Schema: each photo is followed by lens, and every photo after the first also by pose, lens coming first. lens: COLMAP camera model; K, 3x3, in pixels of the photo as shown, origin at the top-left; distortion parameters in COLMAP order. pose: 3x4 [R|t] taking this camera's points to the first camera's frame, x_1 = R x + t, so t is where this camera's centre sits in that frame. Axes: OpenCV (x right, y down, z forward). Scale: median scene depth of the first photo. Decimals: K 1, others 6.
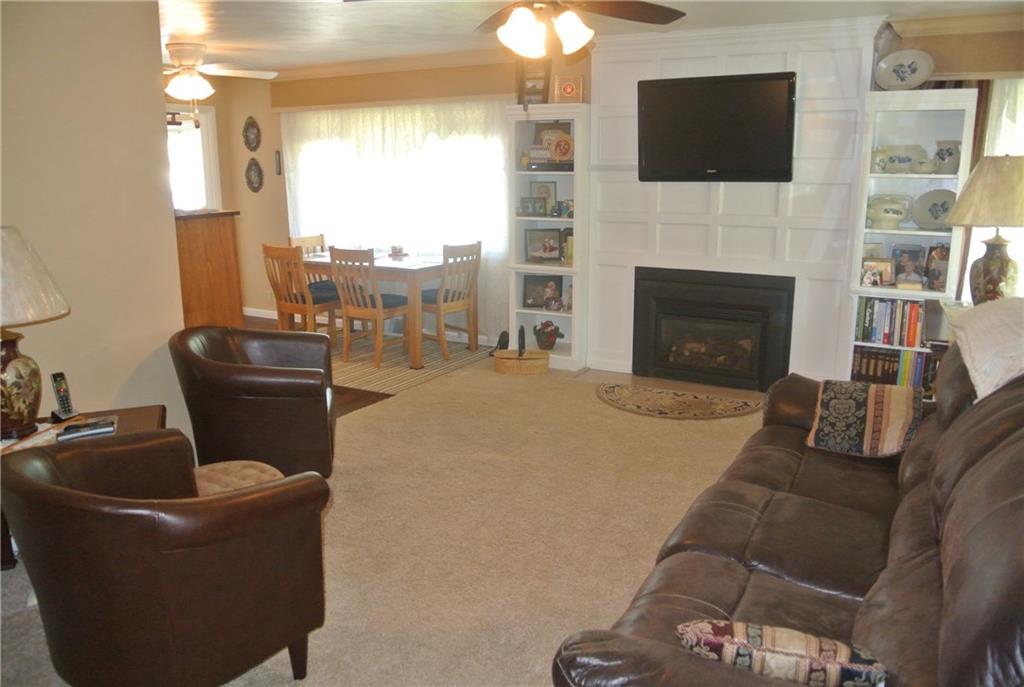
lens RADIAL K [[792.1, 0, 509.8], [0, 792.1, 359.3], [0, 0, 1]] dist [-0.096048, 0.044374]
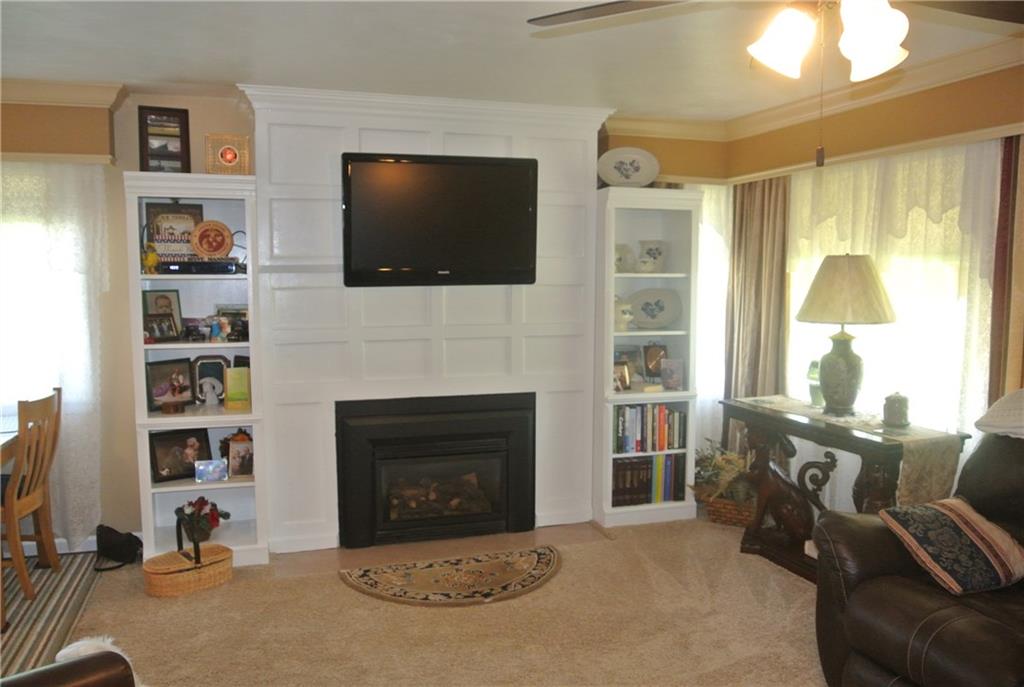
lens RADIAL K [[792.1, 0, 509.8], [0, 792.1, 359.3], [0, 0, 1]] dist [-0.096048, 0.044374]
pose [[0.671410, -0.075010, 0.737280, -0.291809], [0.170143, 0.983892, -0.054842, -0.096319], [-0.721290, 0.162265, 0.673358, 0.418530]]
